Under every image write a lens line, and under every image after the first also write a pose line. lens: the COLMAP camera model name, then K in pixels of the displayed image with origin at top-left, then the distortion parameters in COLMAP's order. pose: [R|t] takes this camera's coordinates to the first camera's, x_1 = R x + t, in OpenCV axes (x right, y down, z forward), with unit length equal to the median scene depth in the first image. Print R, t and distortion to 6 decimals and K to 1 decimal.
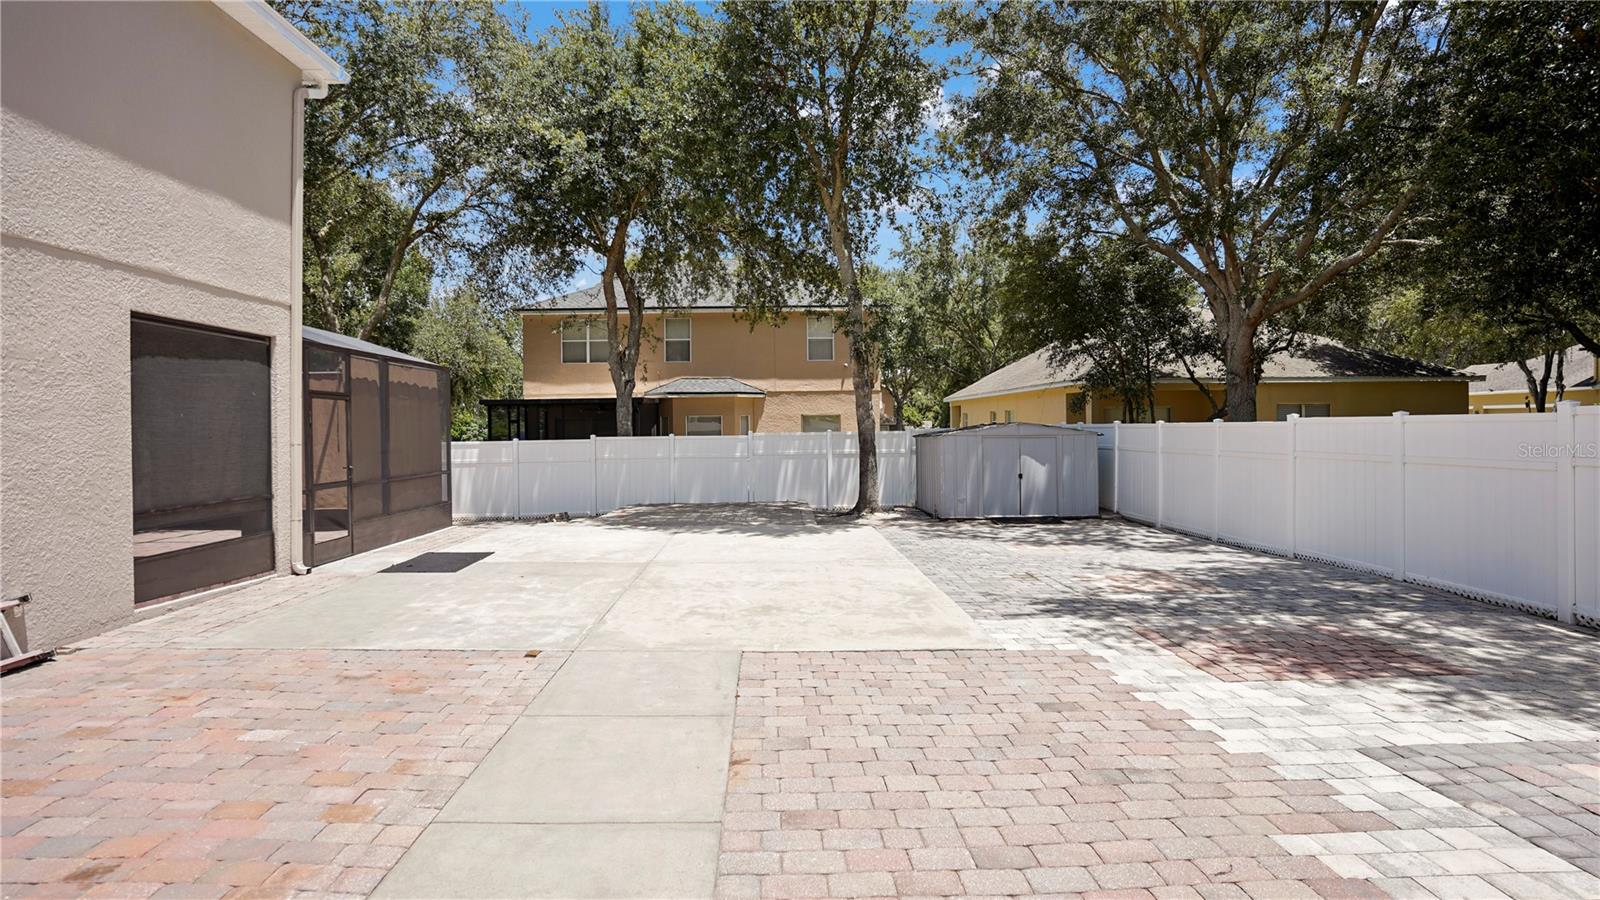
lens RADIAL K [[801.3, 0, 760.2], [0, 801.3, 439.3], [0, 0, 1]] dist [-0.055215, 0.015109]
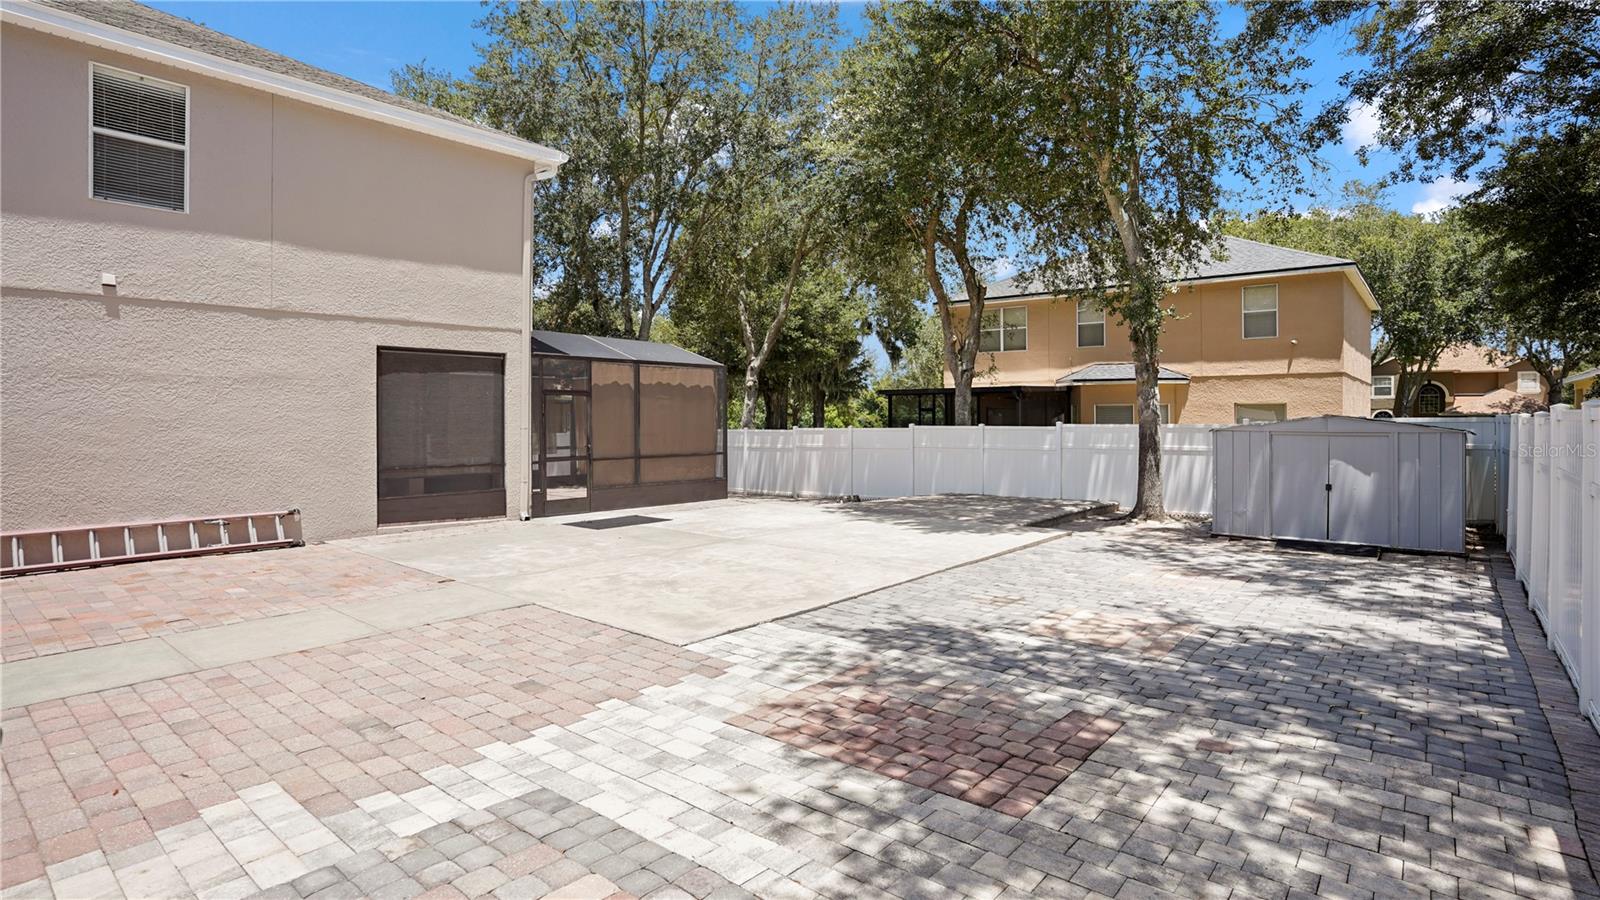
lens RADIAL K [[801.3, 0, 795.0], [0, 801.3, 433.6], [0, 0, 1]] dist [-0.055215, 0.015109]
pose [[0.764294, 0.021069, -0.644523, 0.731610], [-0.014598, 0.999775, 0.015371, -0.014084], [0.644702, -0.002340, 0.764430, 0.226009]]
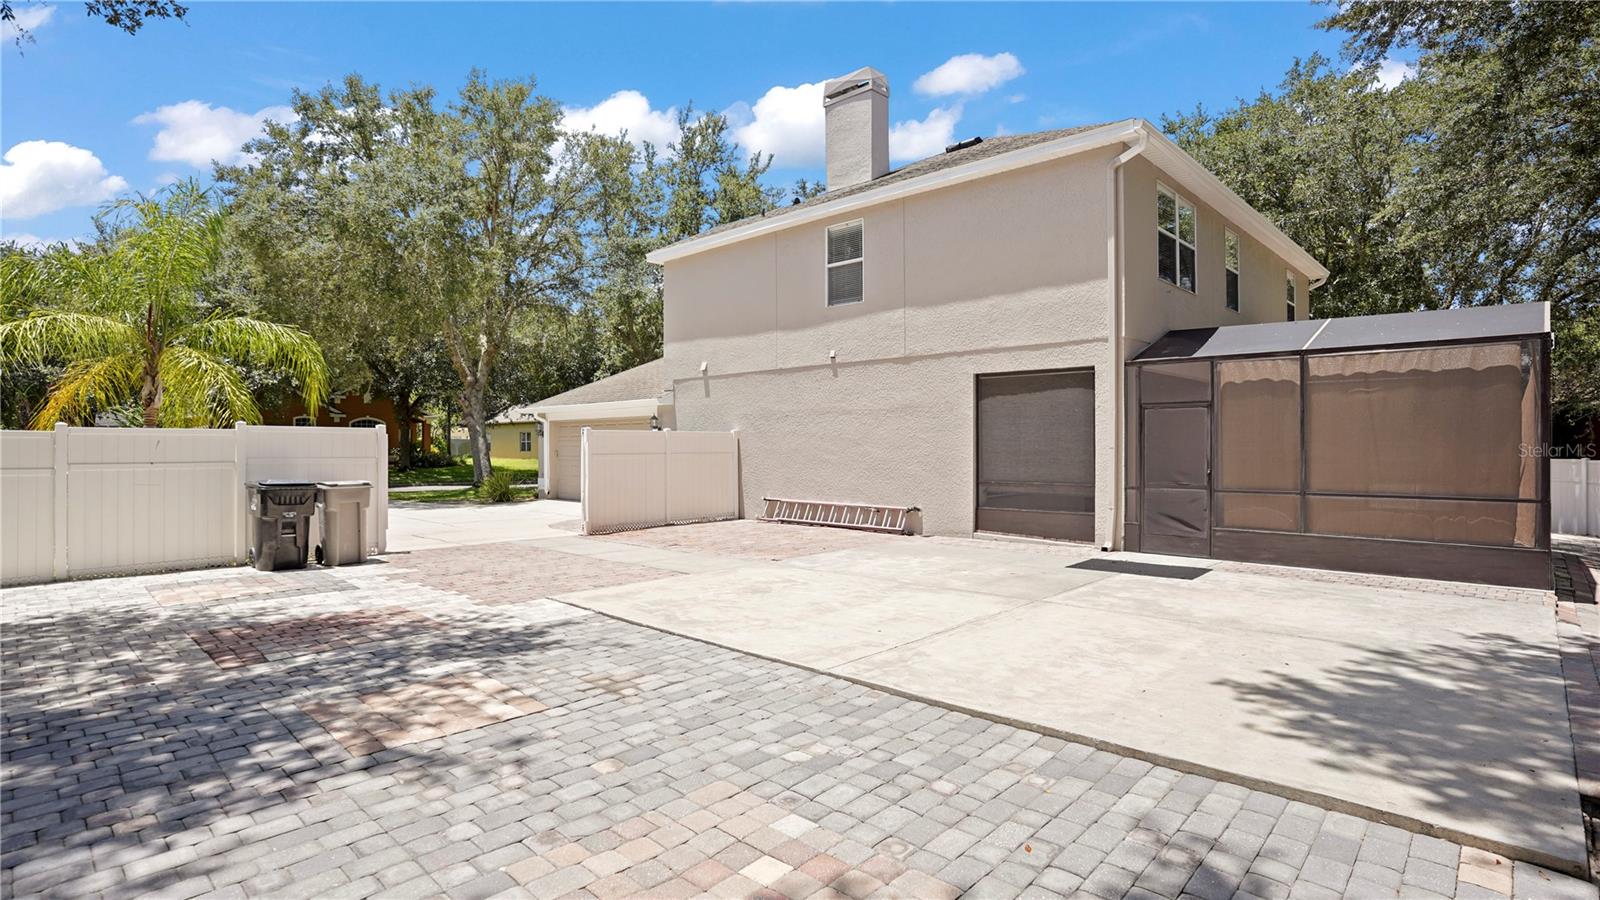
lens RADIAL K [[801.3, 0, 792.6], [0, 801.3, 446.6], [0, 0, 1]] dist [-0.055215, 0.015109]
pose [[-0.695113, 0.010910, -0.718818, 0.696830], [-0.002221, 0.999847, 0.017323, -0.016839], [0.718897, 0.013637, -0.694983, 1.573010]]
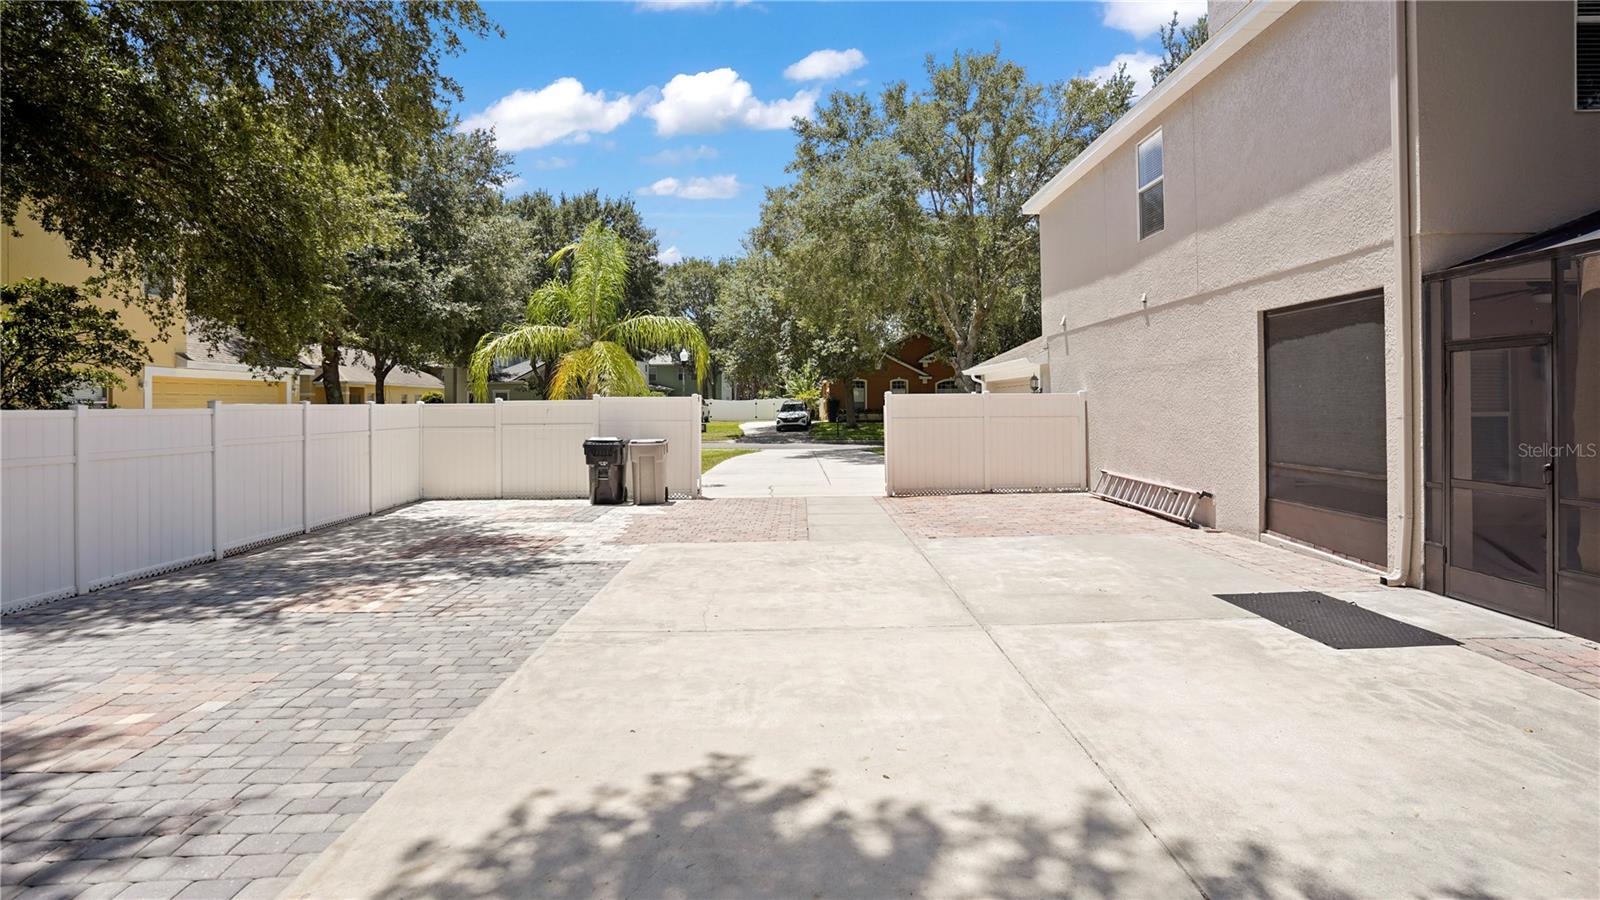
lens RADIAL K [[801.3, 0, 800.6], [0, 801.3, 396.6], [0, 0, 1]] dist [-0.055215, 0.015109]
pose [[-0.999843, 0.016931, 0.005145, -0.010496], [0.016957, 0.999843, 0.005096, -0.029671], [-0.005058, 0.005183, -0.999974, 1.835162]]
